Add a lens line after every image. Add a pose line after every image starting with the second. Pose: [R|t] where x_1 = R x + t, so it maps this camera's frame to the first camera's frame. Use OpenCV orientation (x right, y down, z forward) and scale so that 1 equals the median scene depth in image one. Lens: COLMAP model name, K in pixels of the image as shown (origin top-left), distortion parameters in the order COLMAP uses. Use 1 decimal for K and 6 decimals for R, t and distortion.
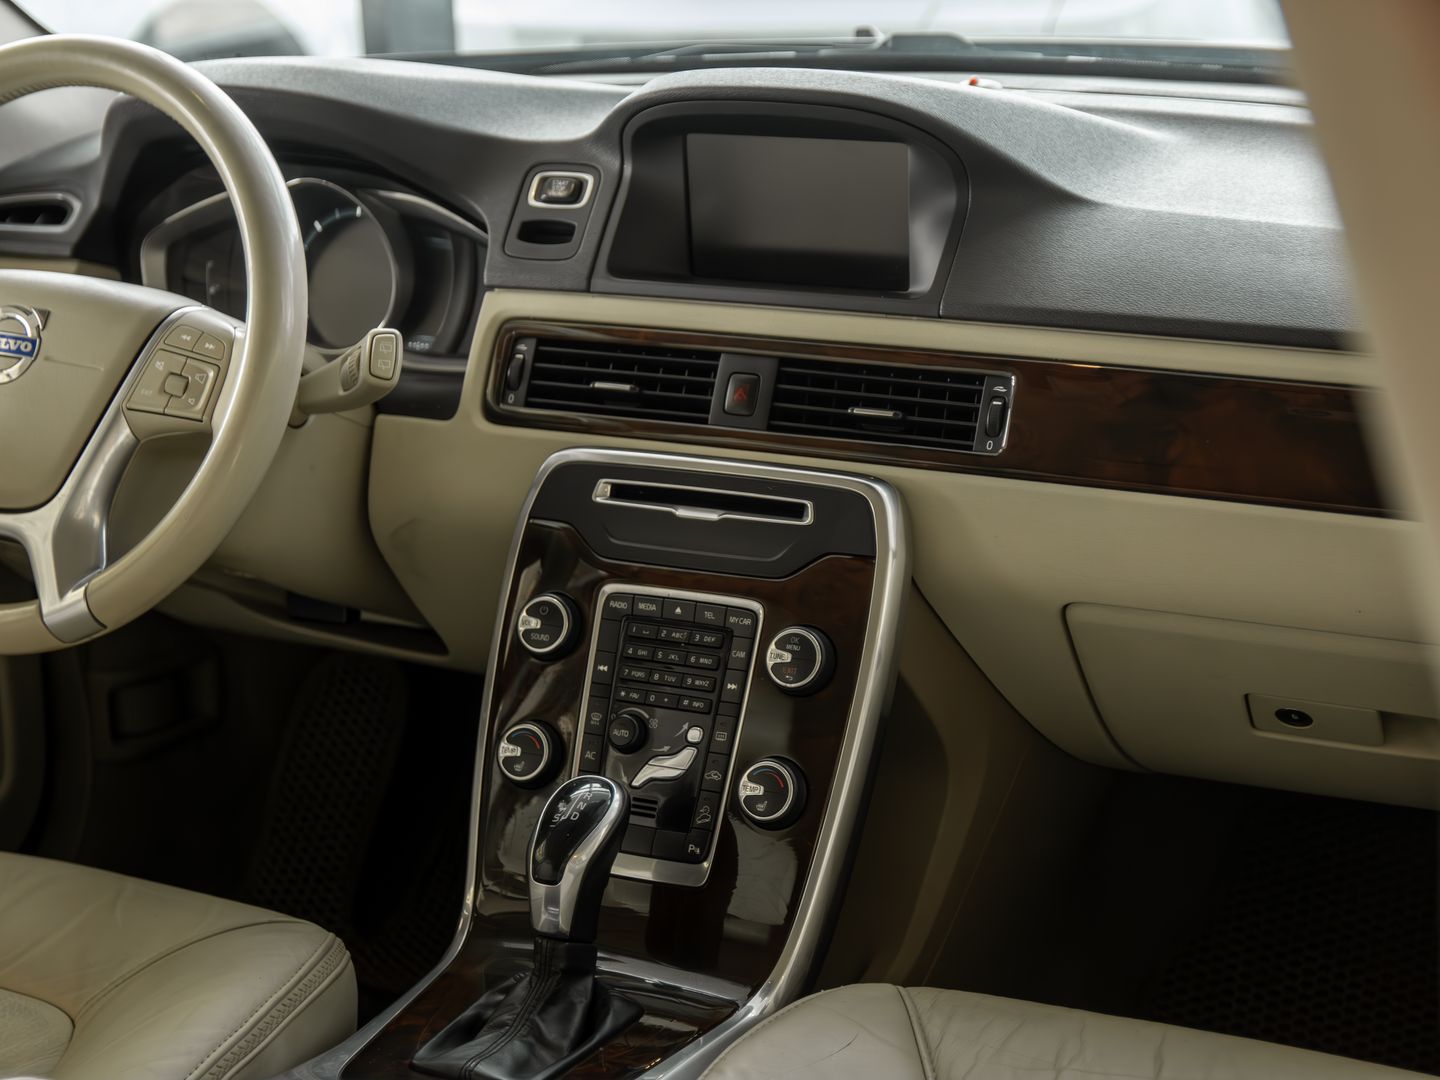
lens RADIAL K [[2907.4, 0, 714.5], [0, 2907.4, 555.1], [0, 0, 1]] dist [0.092241, 0.000000]
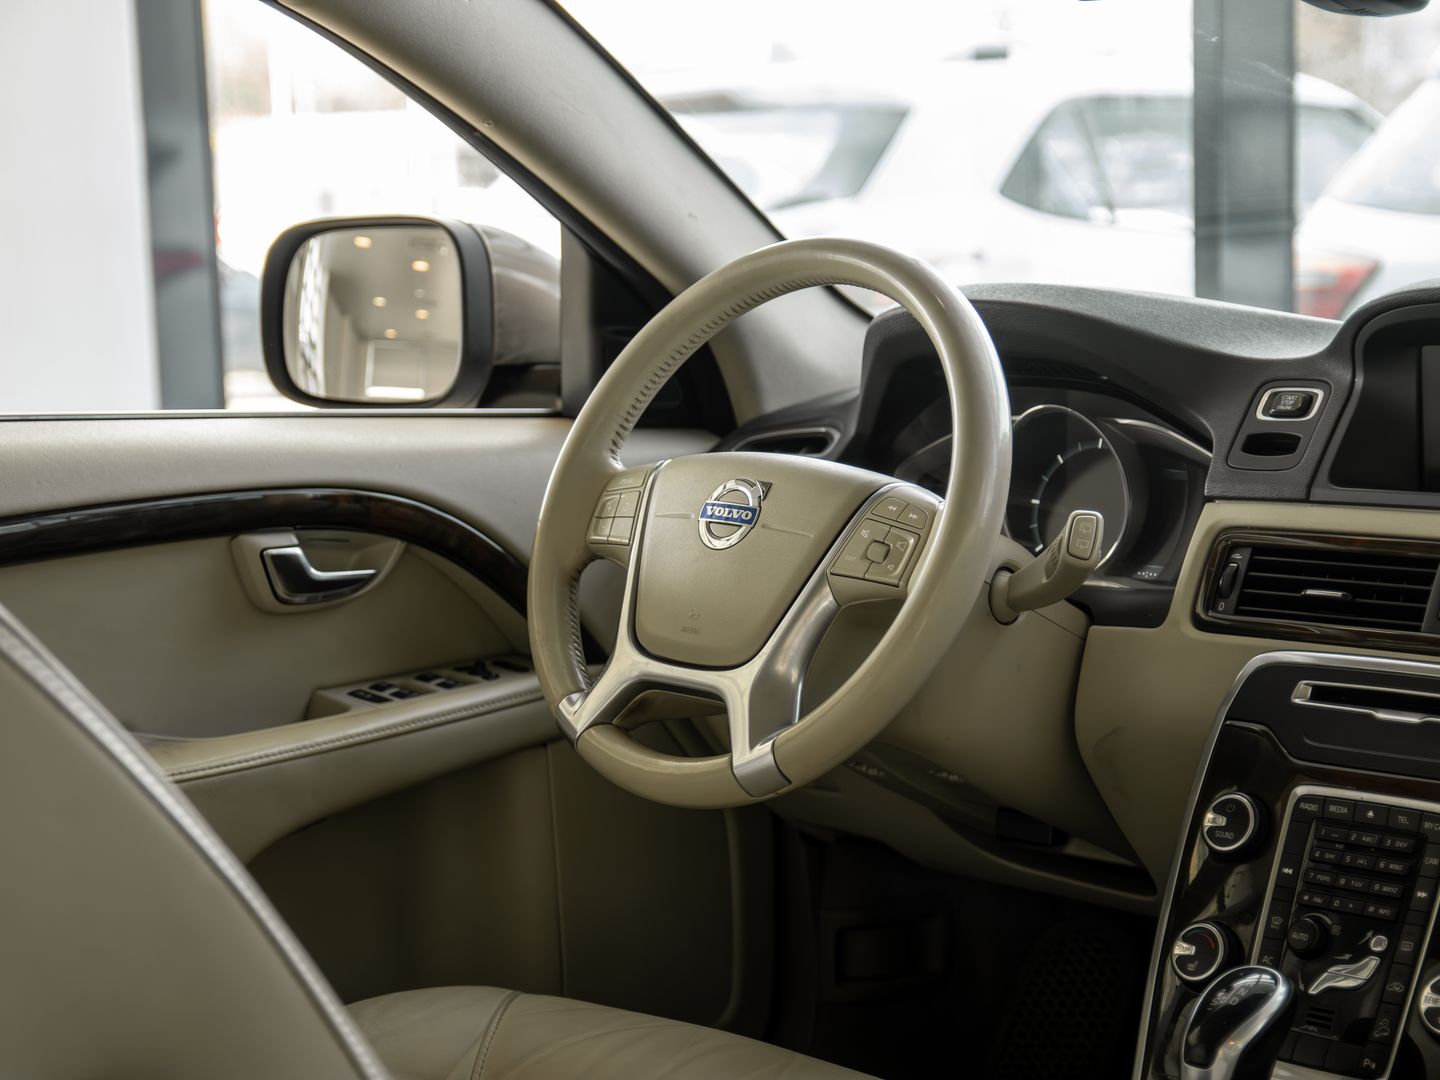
lens RADIAL K [[2907.4, 0, 694.8], [0, 2907.4, 551.7], [0, 0, 1]] dist [0.092241, 0.000000]
pose [[0.949890, 0.047425, -0.308966, 0.068805], [-0.098450, 0.983510, -0.151712, 0.101167], [0.296676, 0.174527, 0.938895, 0.020770]]
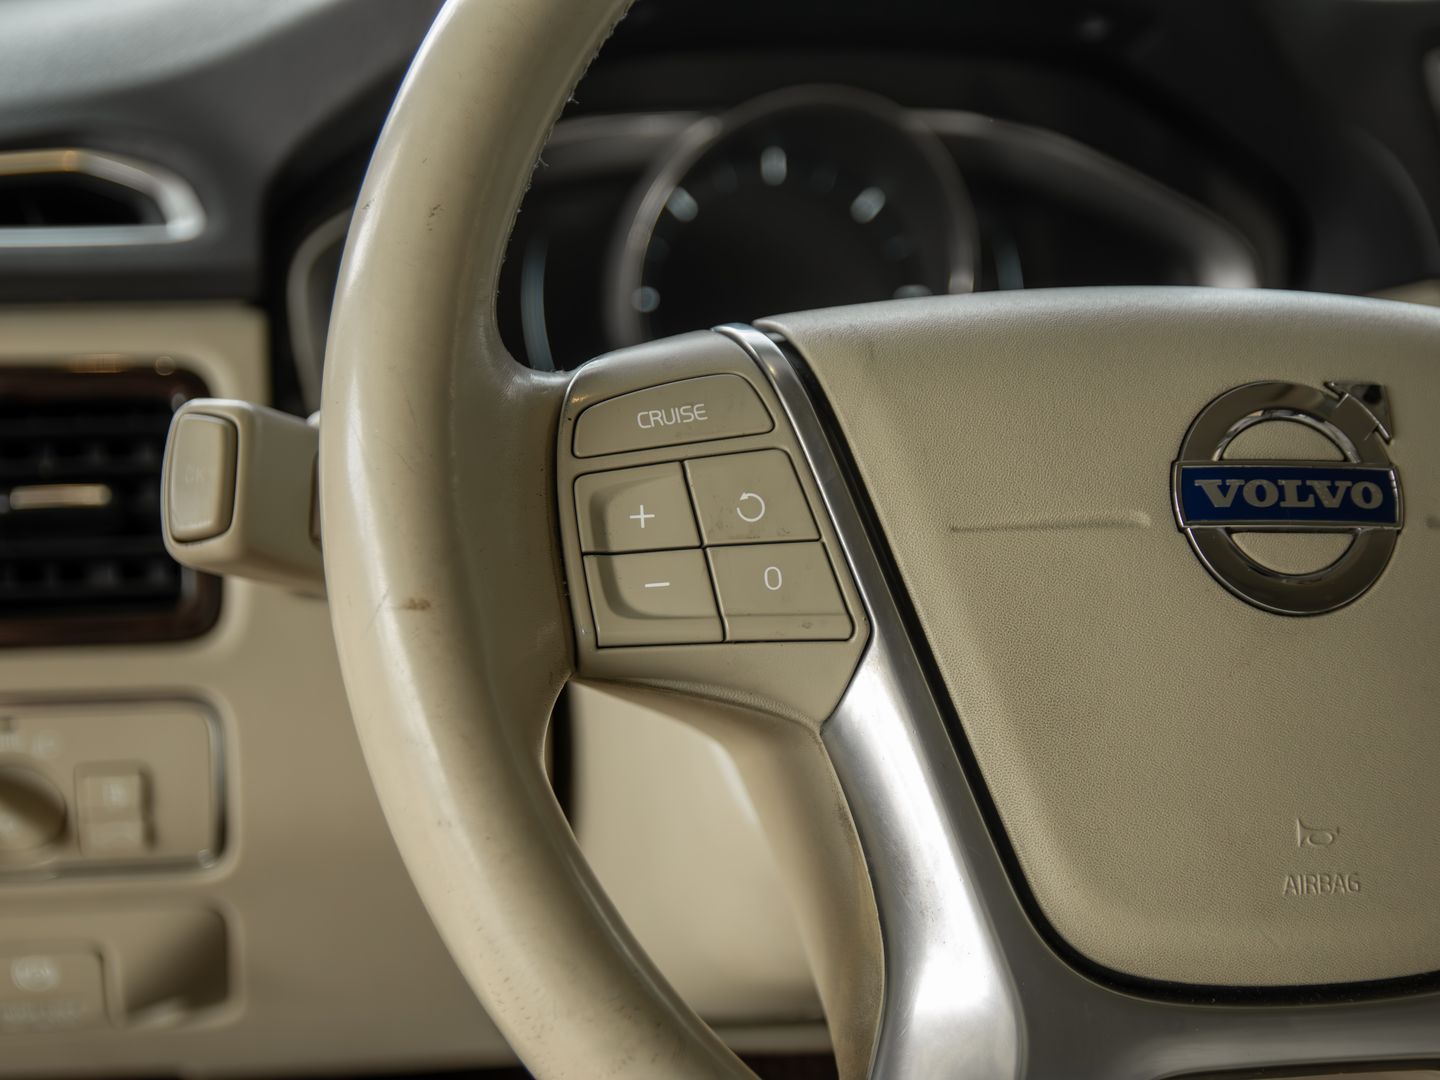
lens RADIAL K [[2452.4, 0, 716.3], [0, 2452.4, 540.5], [0, 0, 1]] dist [0.005885, 0.000000]
pose [[0.733599, -0.120953, 0.668732, -0.482717], [0.128219, 0.990995, 0.038584, -0.086811], [-0.667377, 0.057438, 0.742501, 0.839136]]
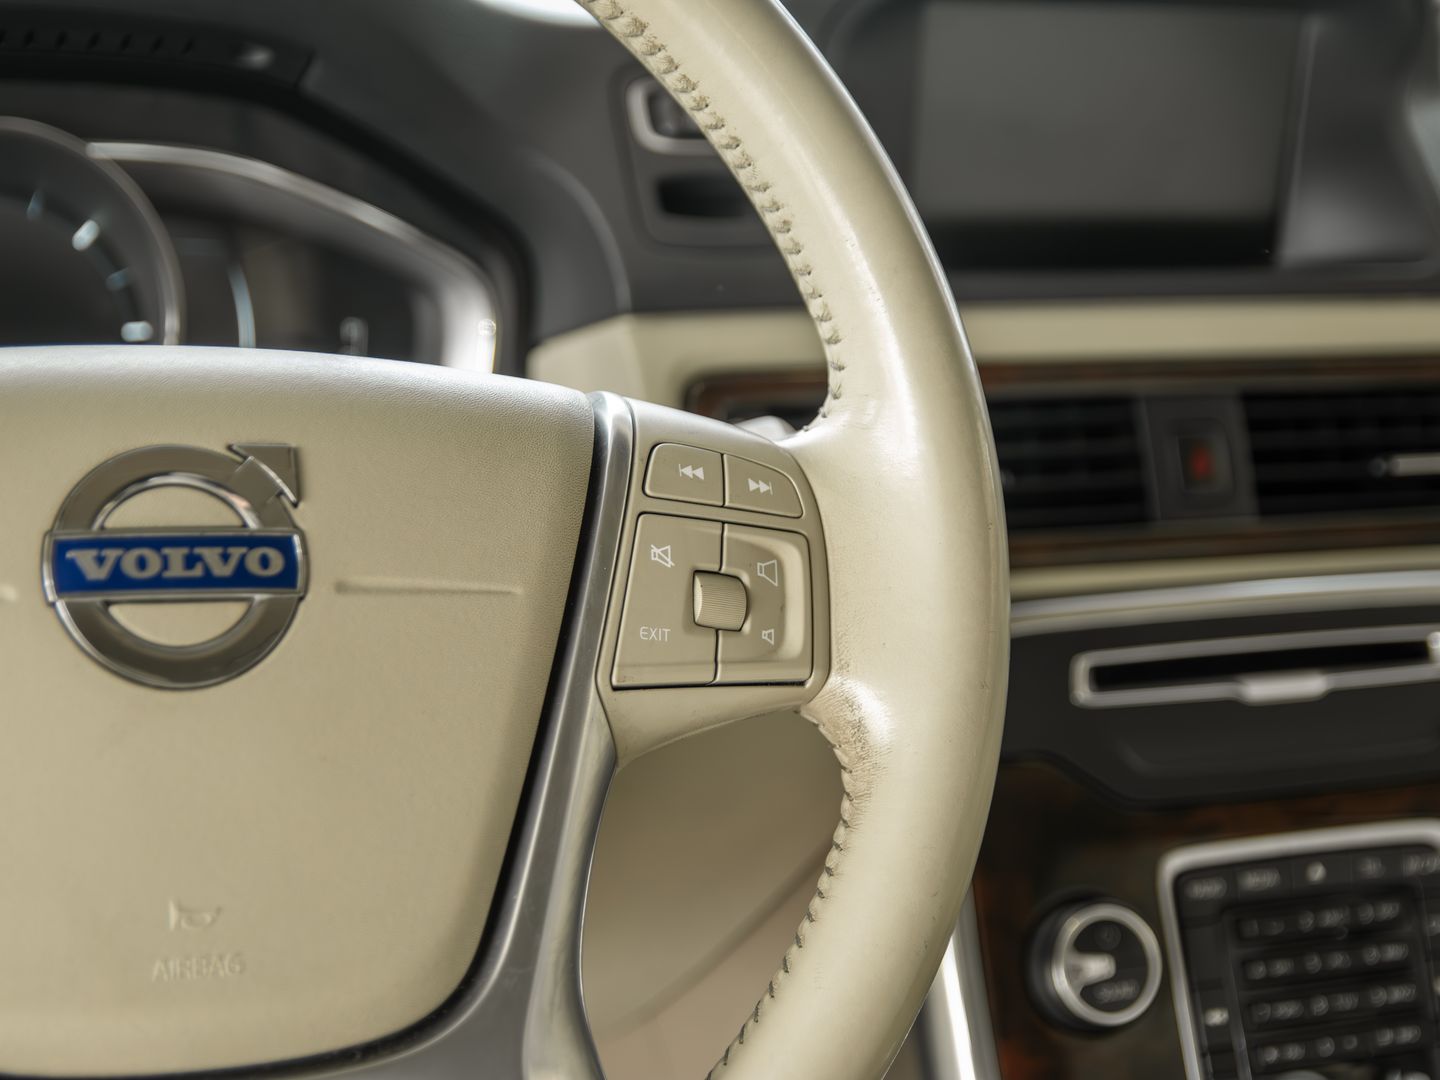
lens RADIAL K [[2452.4, 0, 726.1], [0, 2452.4, 542.7], [0, 0, 1]] dist [0.005885, 0.000000]
pose [[0.644926, -0.138352, 0.751617, -0.409957], [0.142733, 0.987978, 0.059388, -0.082464], [-0.750798, 0.068980, 0.656920, 0.778945]]
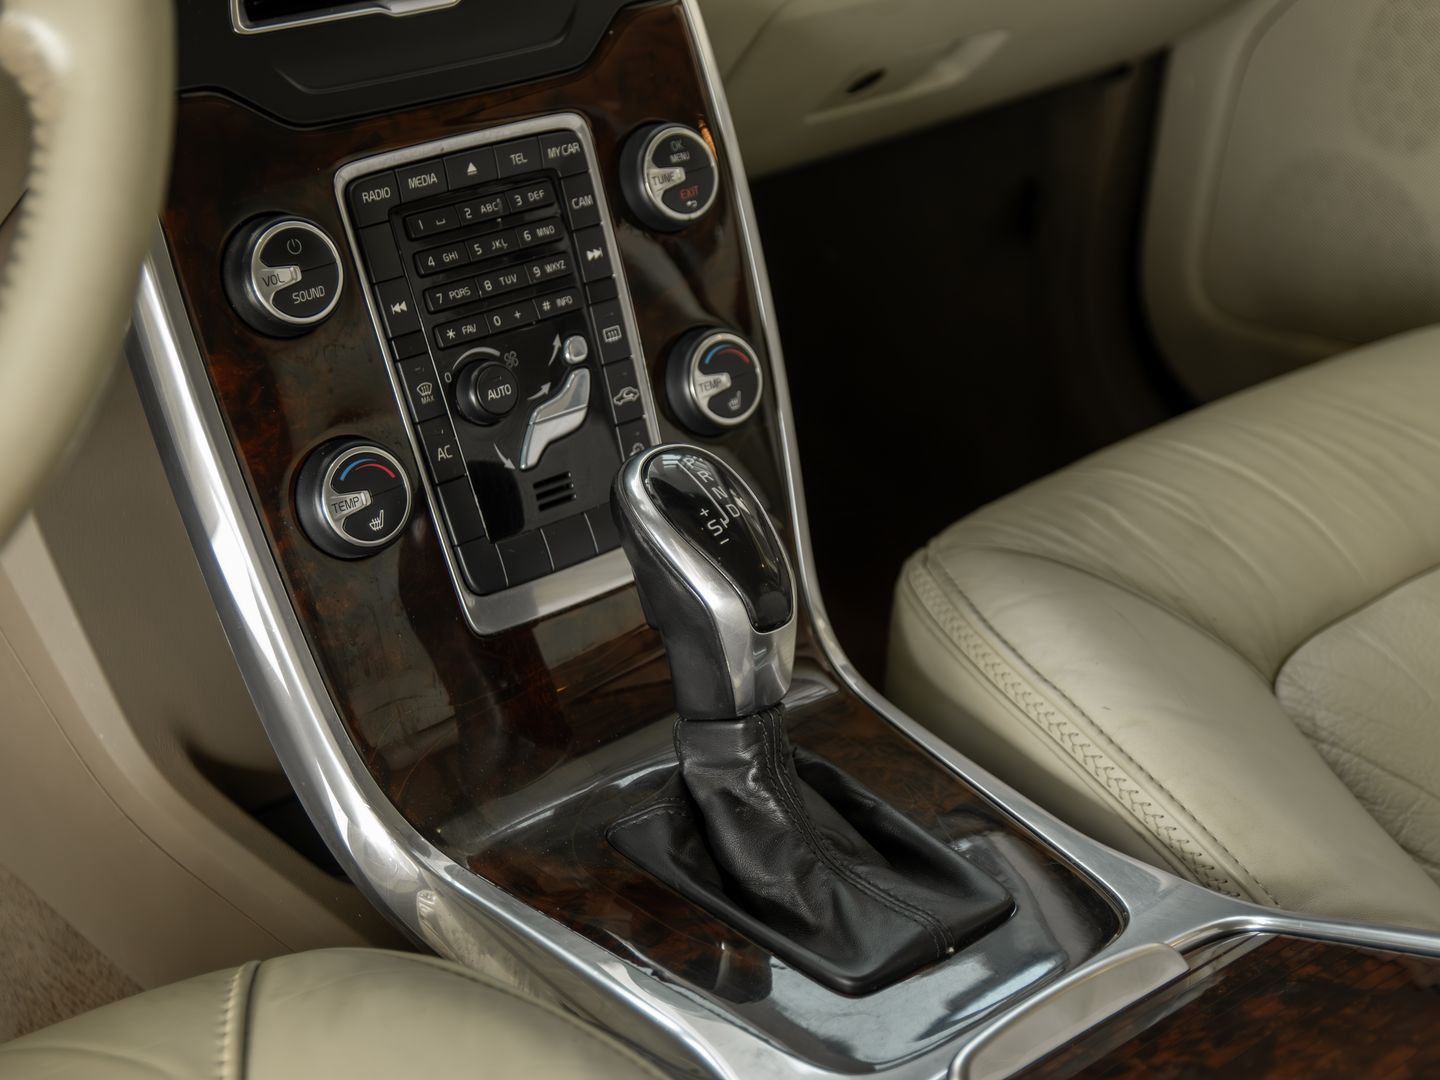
lens RADIAL K [[2452.4, 0, 708.8], [0, 2452.4, 550.5], [0, 0, 1]] dist [0.005885, 0.000000]
pose [[0.346862, -0.406972, 0.845021, -0.449507], [0.202511, 0.912201, 0.356200, -0.078329], [-0.915793, 0.047574, 0.398824, 0.756295]]
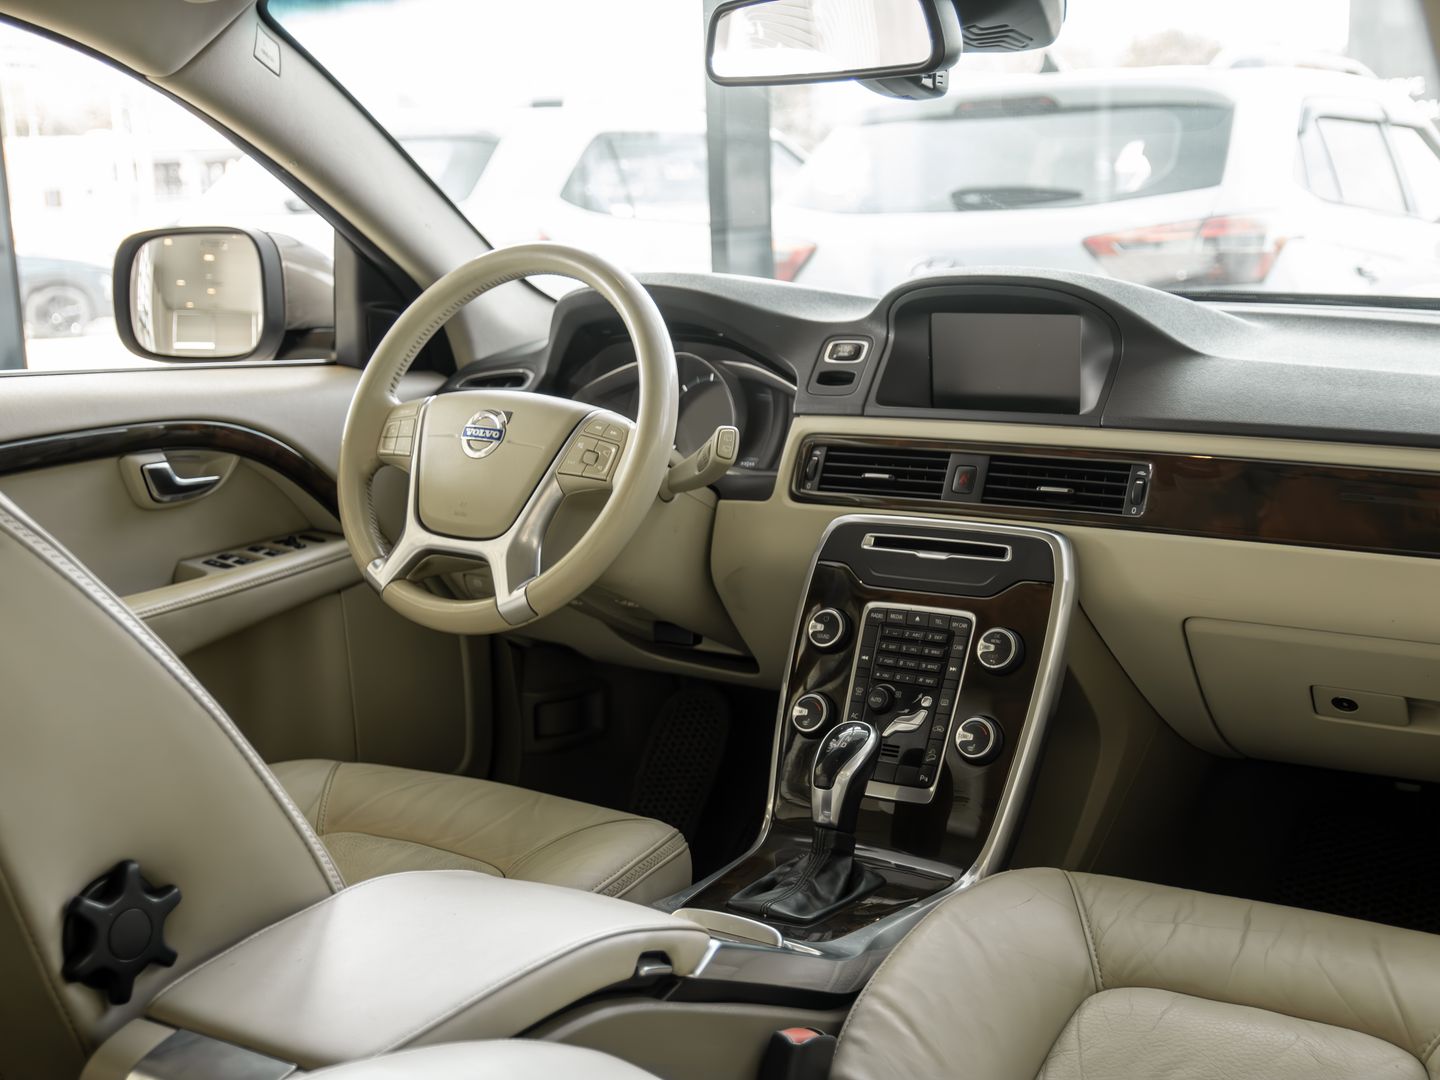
lens RADIAL K [[1933.0, 0, 708.0], [0, 1933.0, 546.0], [0, 0, 1]] dist [-0.019671, 0.000000]
pose [[0.992778, 0.027906, -0.116679, -0.004590], [-0.040434, 0.993498, -0.106424, 0.090652], [0.112951, 0.110373, 0.987451, 0.015569]]
